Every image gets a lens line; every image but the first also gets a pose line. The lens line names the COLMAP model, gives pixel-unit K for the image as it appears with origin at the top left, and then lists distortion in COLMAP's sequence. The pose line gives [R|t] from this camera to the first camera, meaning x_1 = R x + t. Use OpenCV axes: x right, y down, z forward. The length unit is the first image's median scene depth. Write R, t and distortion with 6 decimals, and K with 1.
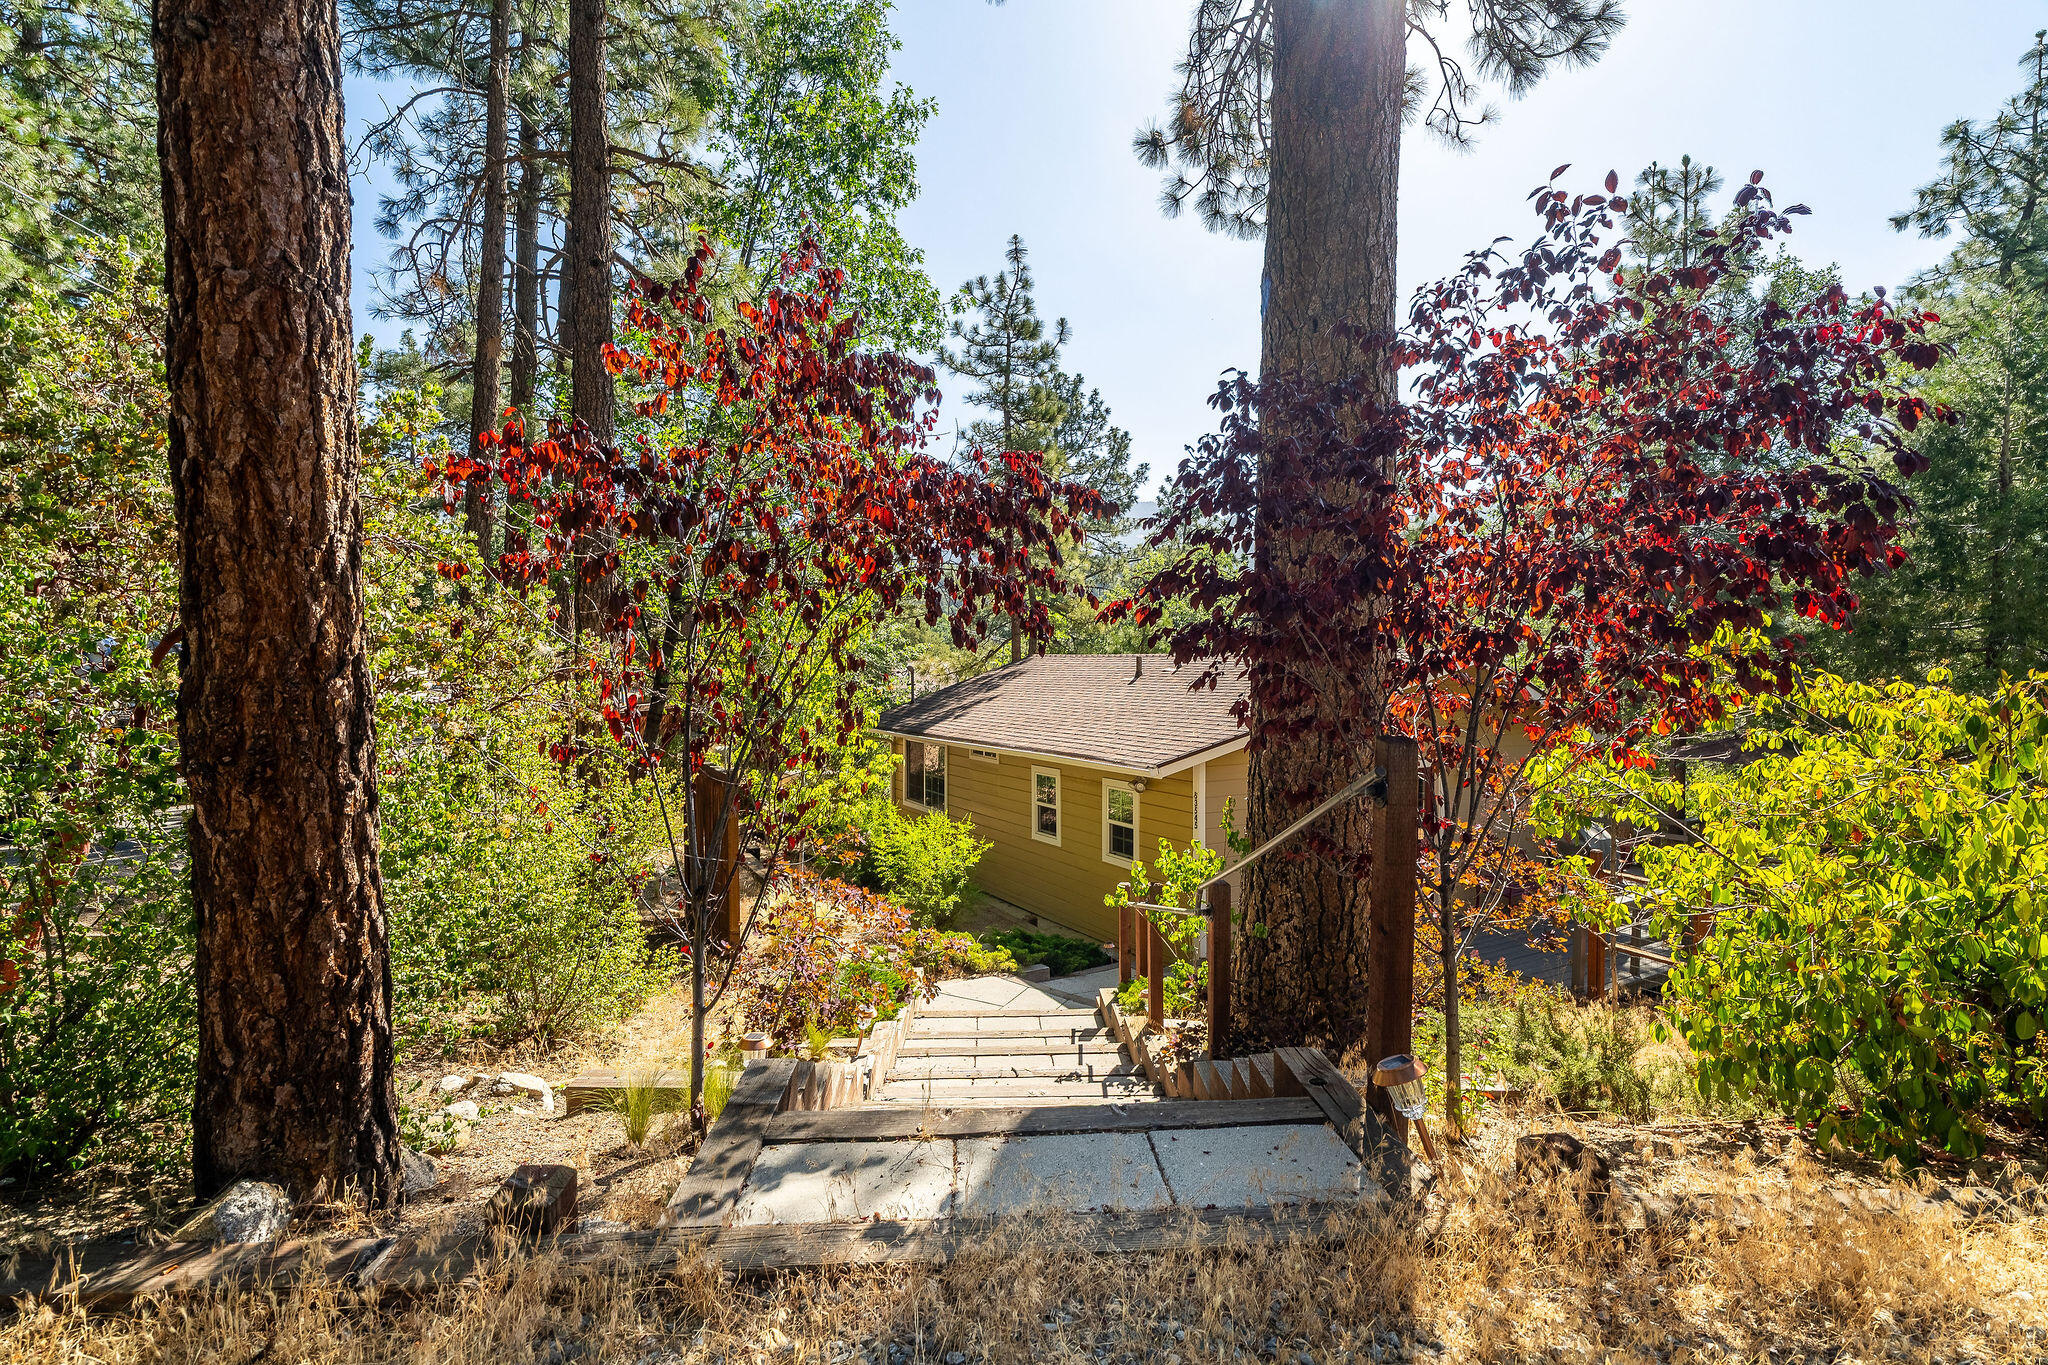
lens RADIAL K [[918.5, 0, 1005.8], [0, 918.5, 691.1], [0, 0, 1]] dist [0.000442, 0.000229]
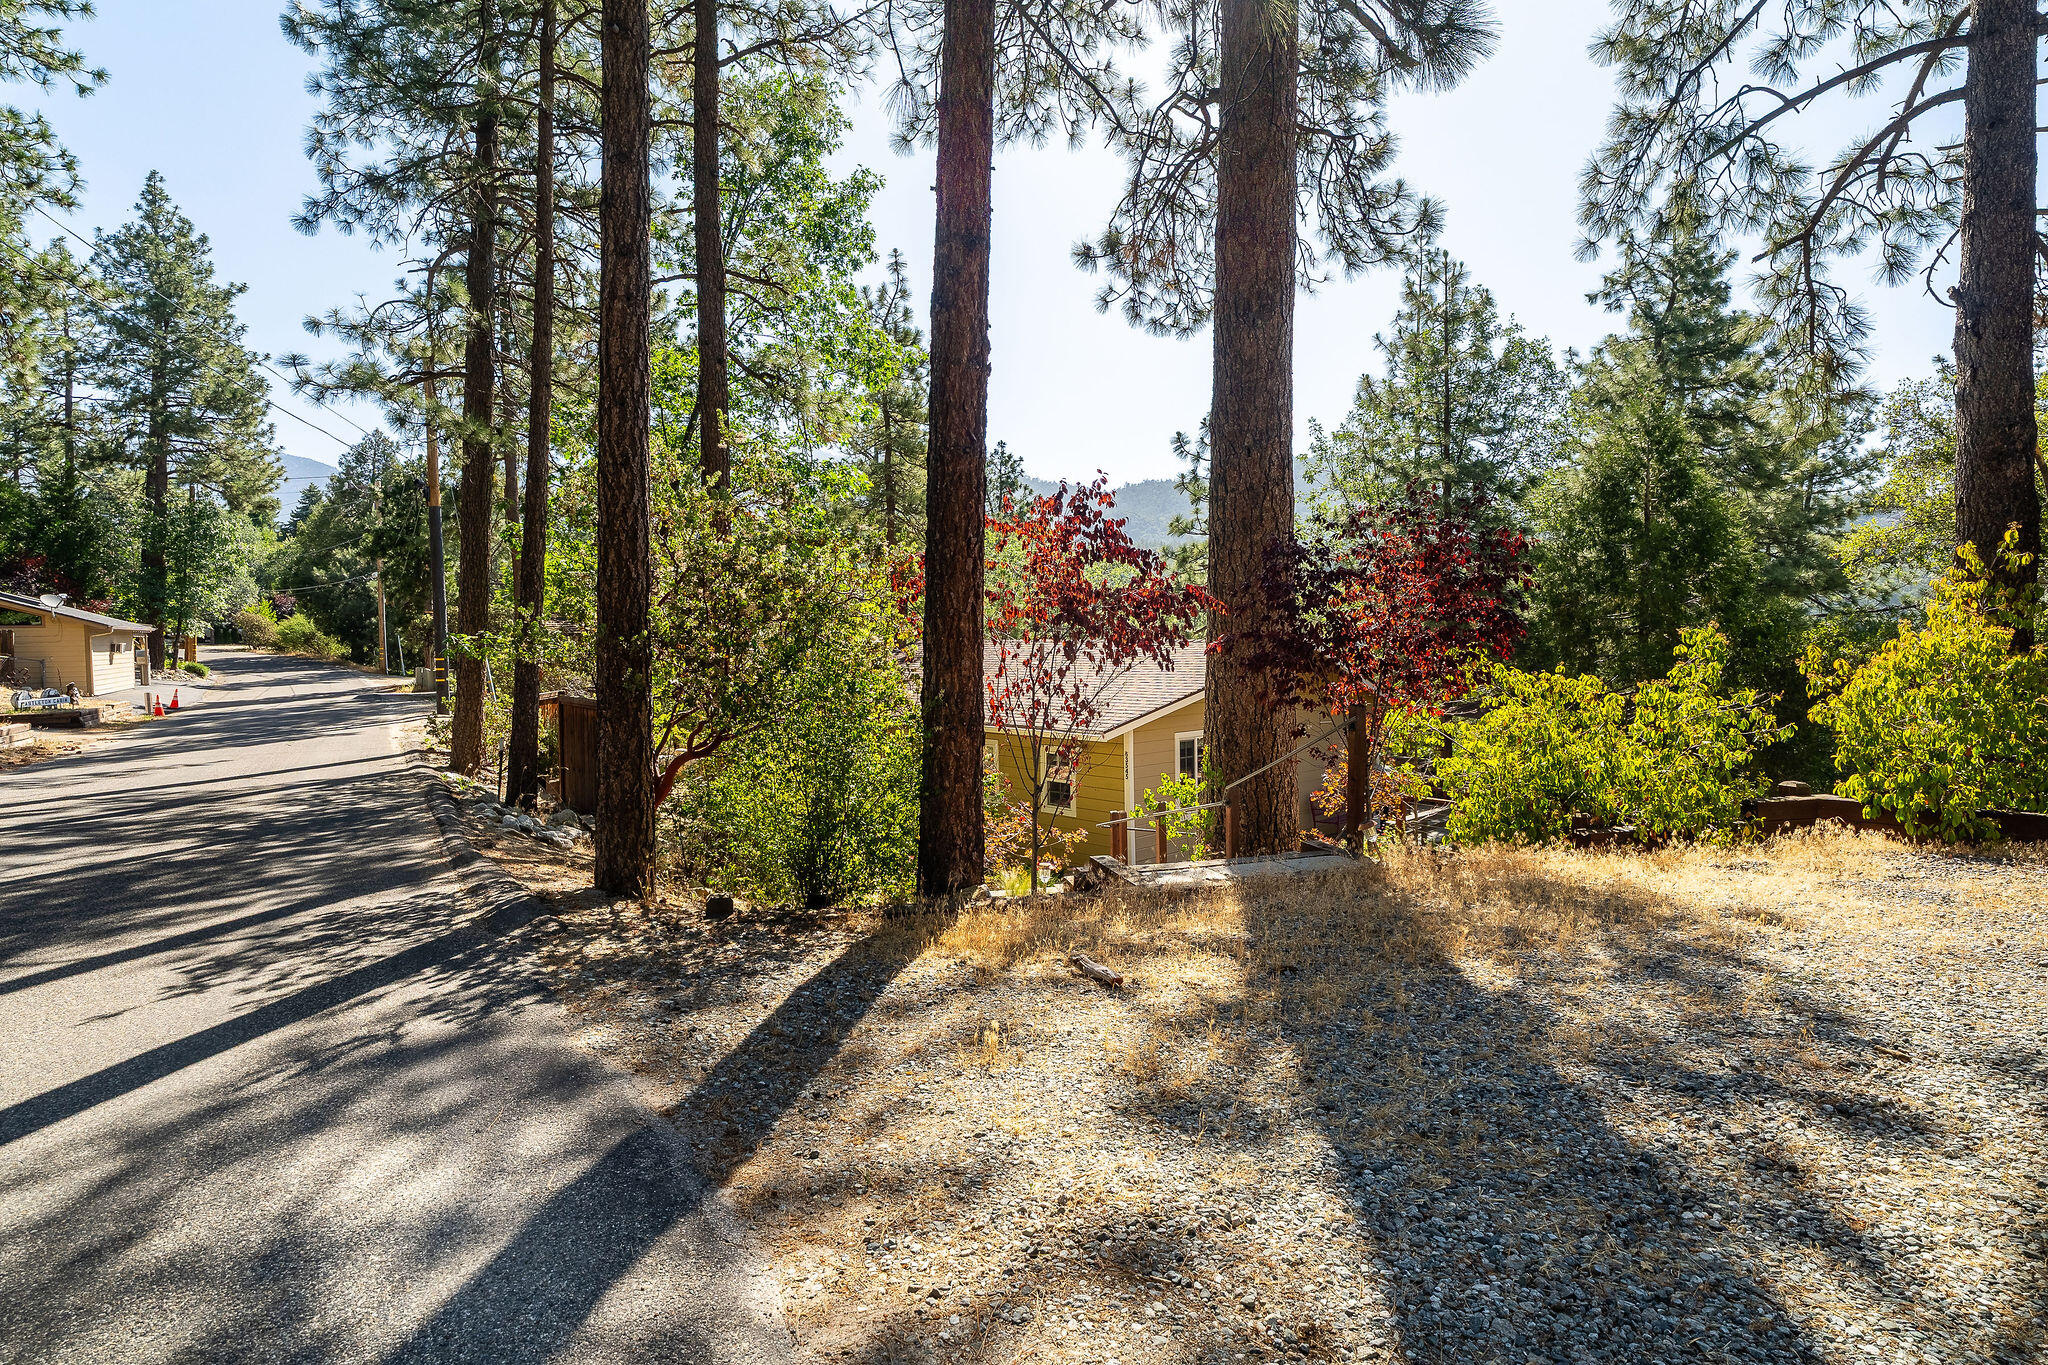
lens RADIAL K [[918.5, 0, 1038.3], [0, 918.5, 676.9], [0, 0, 1]] dist [0.000442, 0.000229]
pose [[0.976712, -0.020345, 0.213587, -0.194560], [0.018507, 0.999773, 0.010601, -0.013915], [-0.213754, -0.006401, 0.976866, -0.257528]]
